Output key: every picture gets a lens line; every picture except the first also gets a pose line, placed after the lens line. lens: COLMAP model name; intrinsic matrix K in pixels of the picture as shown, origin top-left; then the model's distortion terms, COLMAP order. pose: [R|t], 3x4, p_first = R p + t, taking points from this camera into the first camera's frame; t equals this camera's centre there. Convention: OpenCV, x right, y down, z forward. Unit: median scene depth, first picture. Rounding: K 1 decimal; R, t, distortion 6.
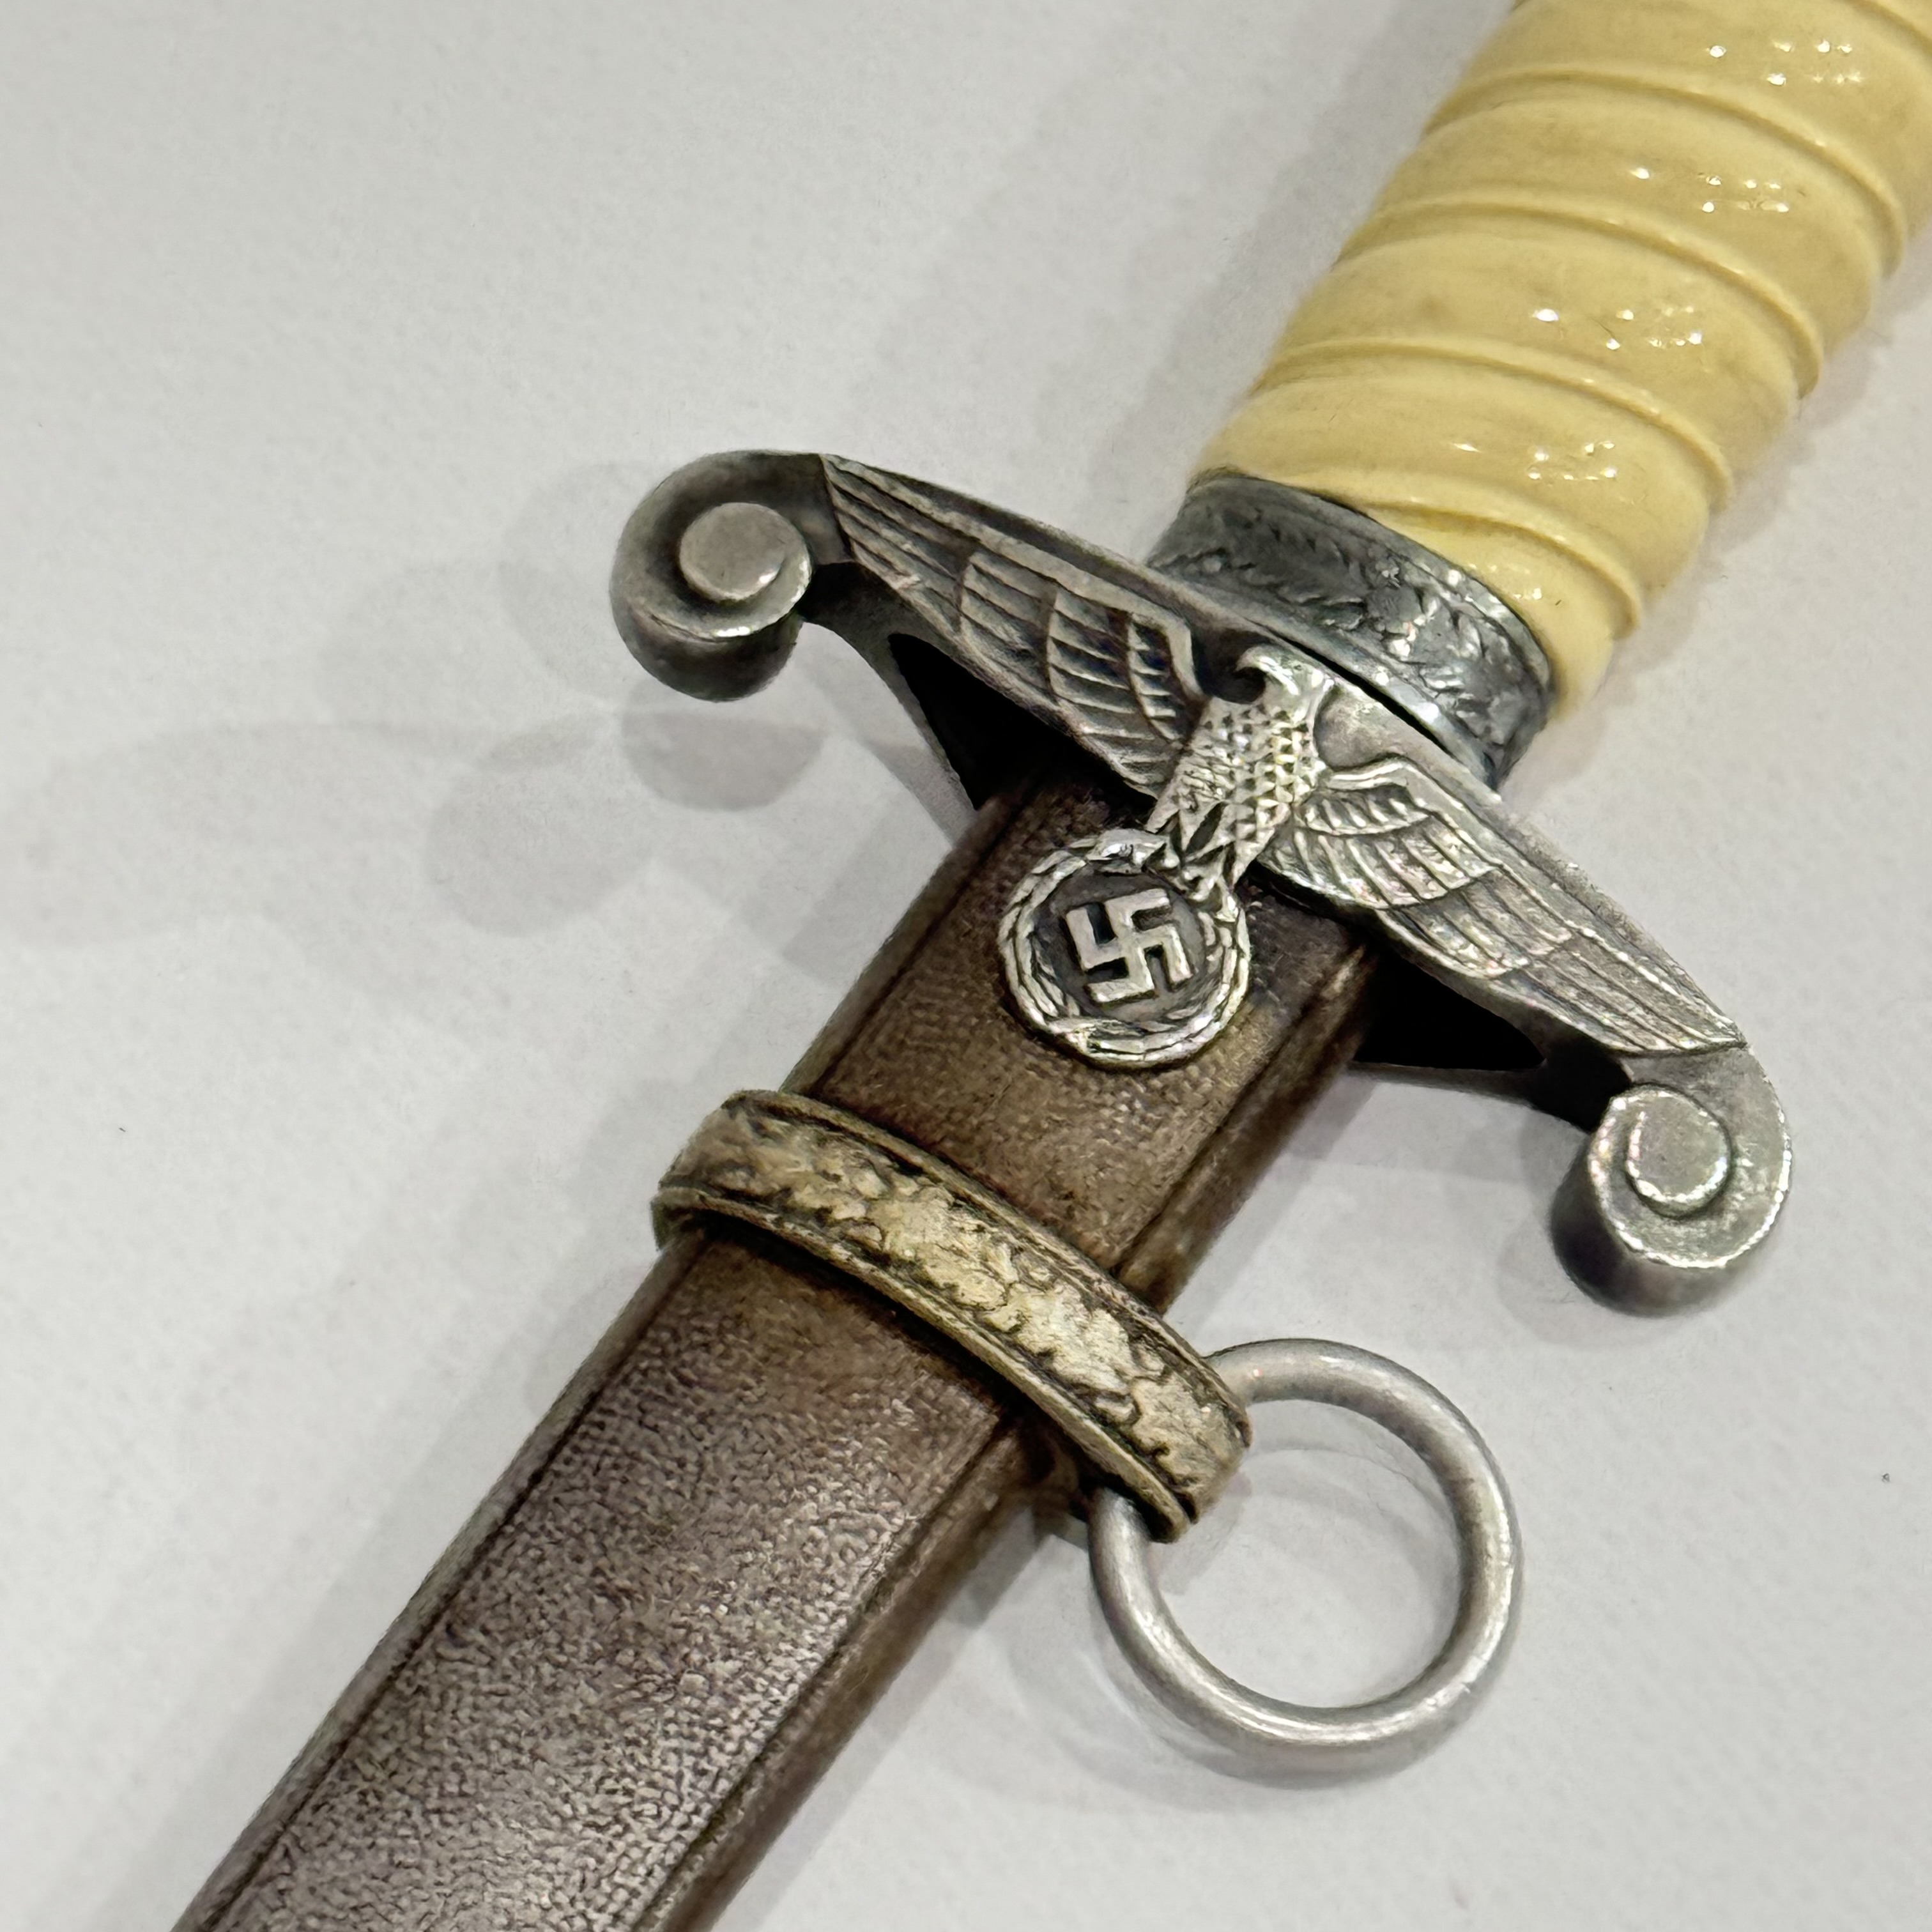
lens RADIAL K [[9718.2, 0, 966.0], [0, 9718.2, 966.0], [0, 0, 1]] dist [0.208691, -0.147087]
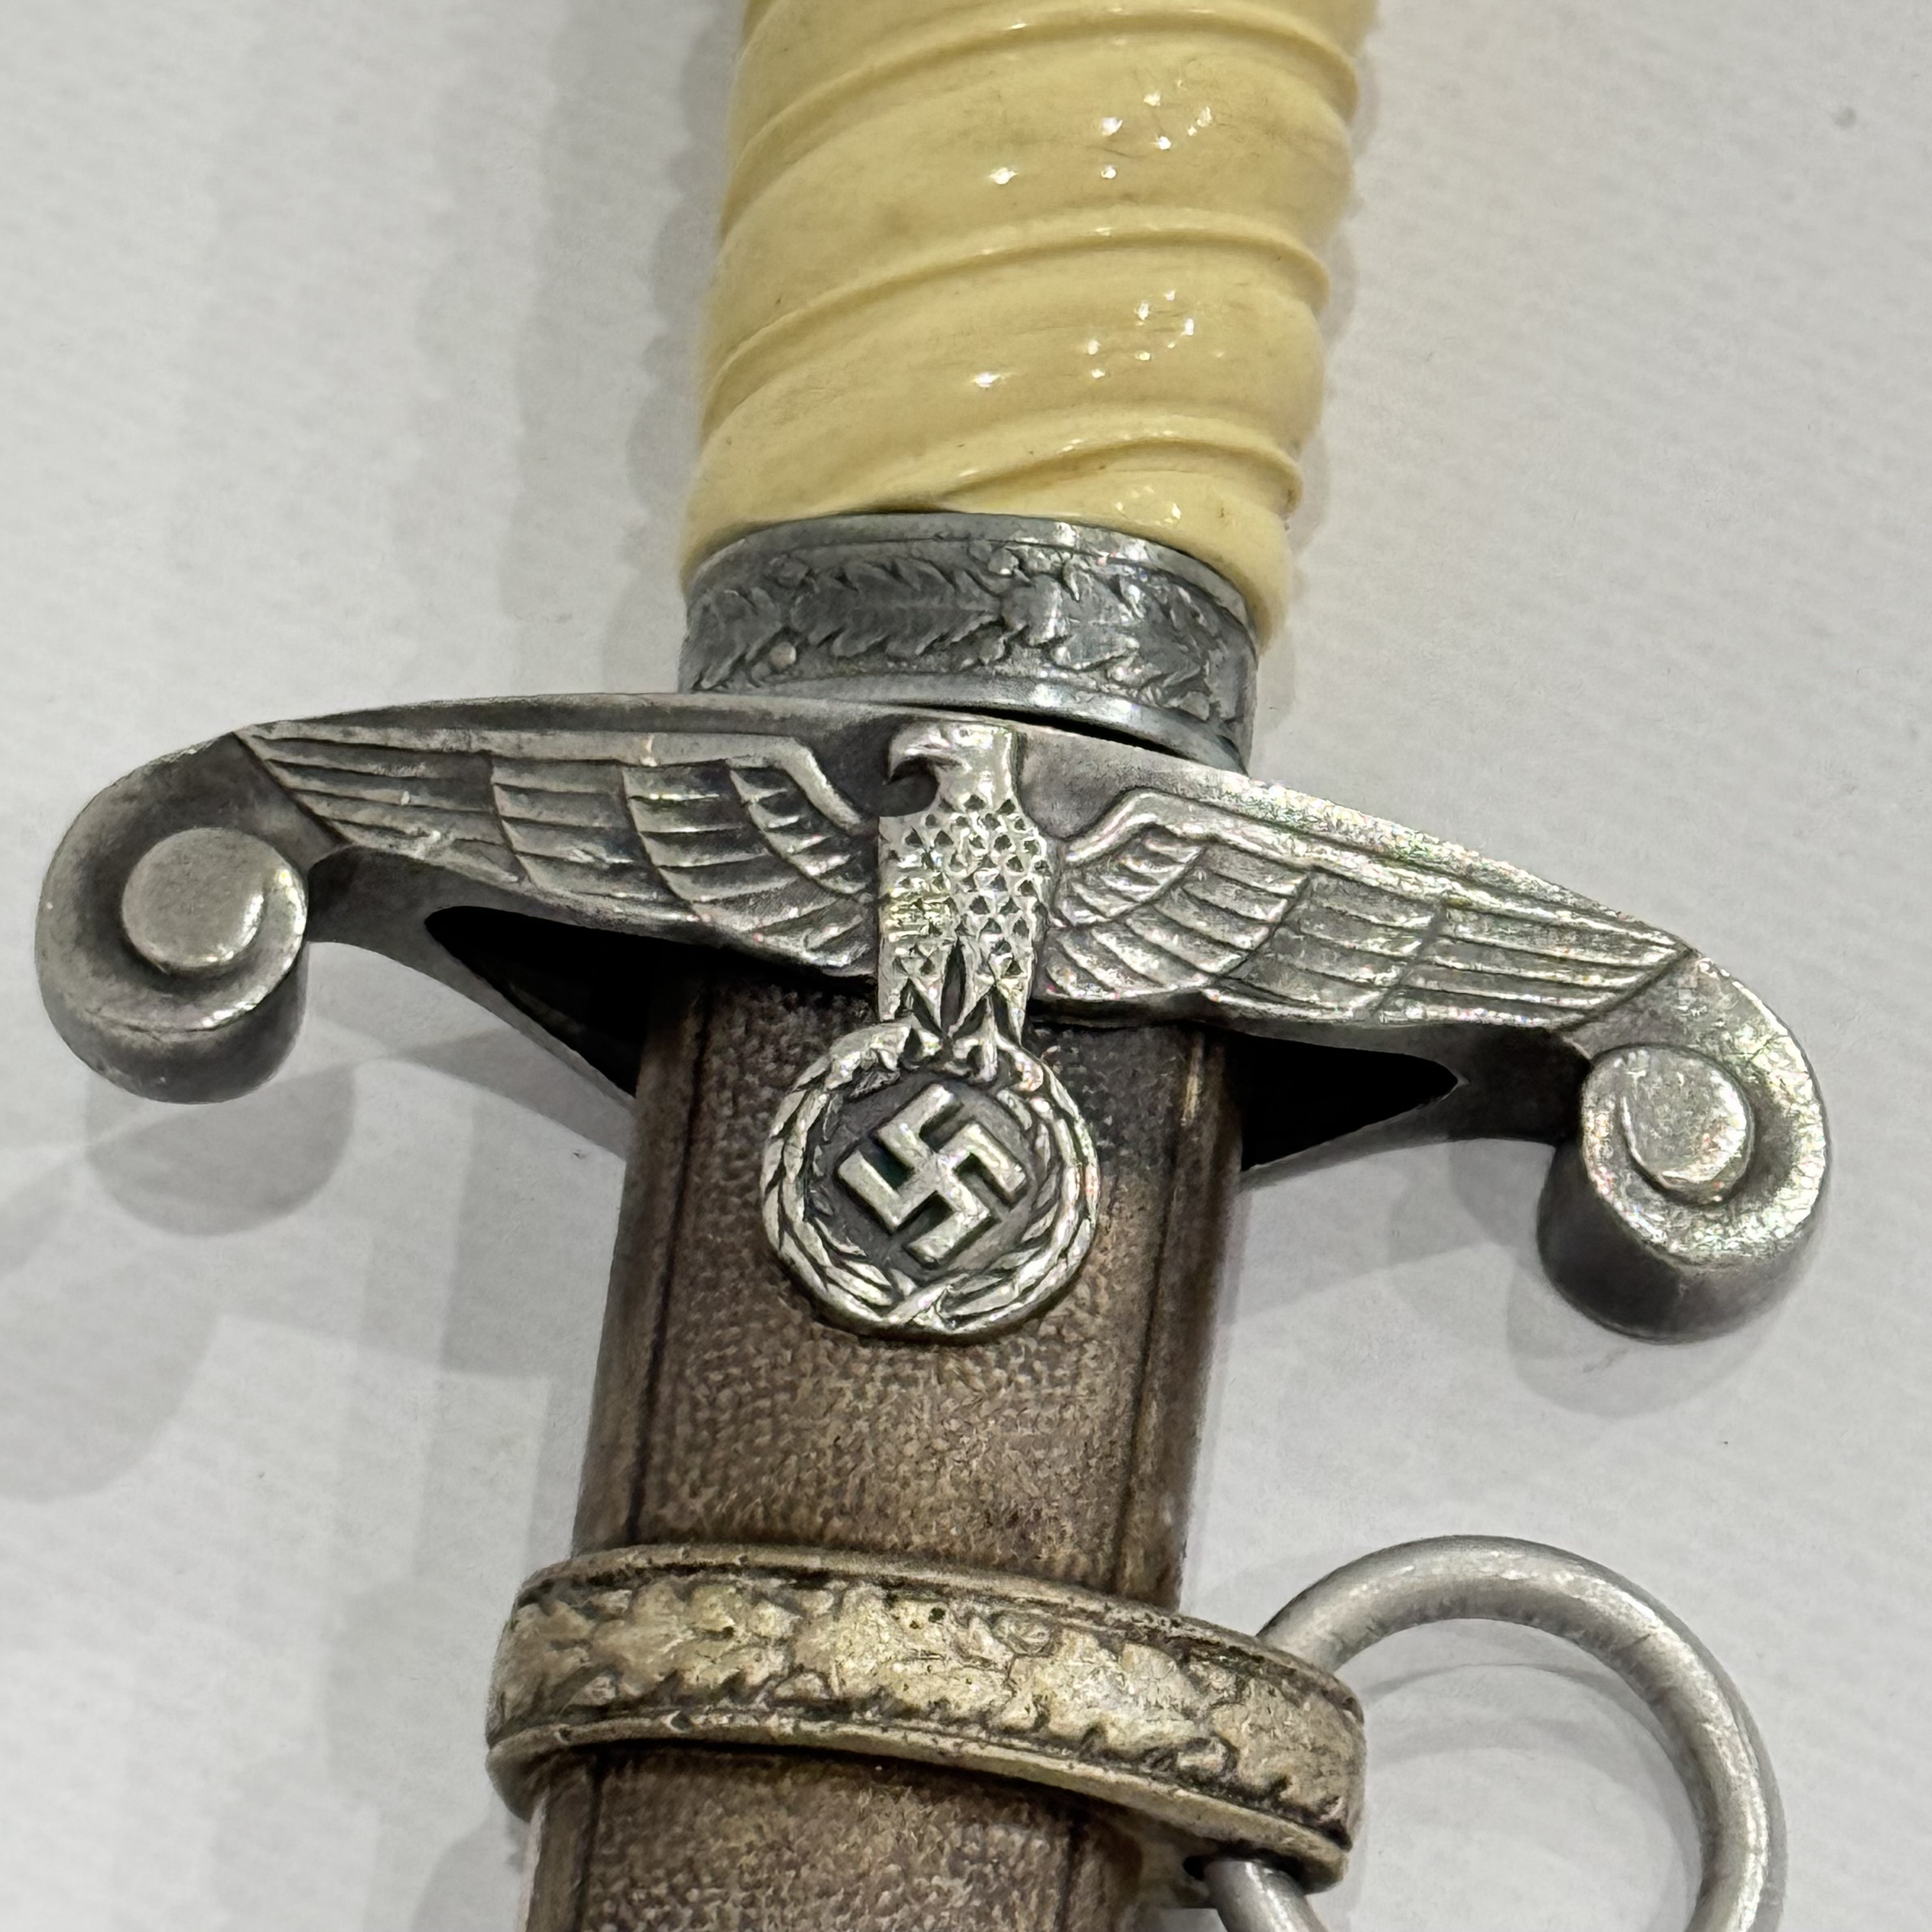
lens RADIAL K [[9718.2, 0, 966.0], [0, 9718.2, 966.0], [0, 0, 1]] dist [0.208691, -0.147087]
pose [[0.901222, -0.409967, 0.140452, -0.078646], [0.406113, 0.912079, 0.056422, -0.057402], [-0.151235, 0.006191, 0.988479, 0.269342]]
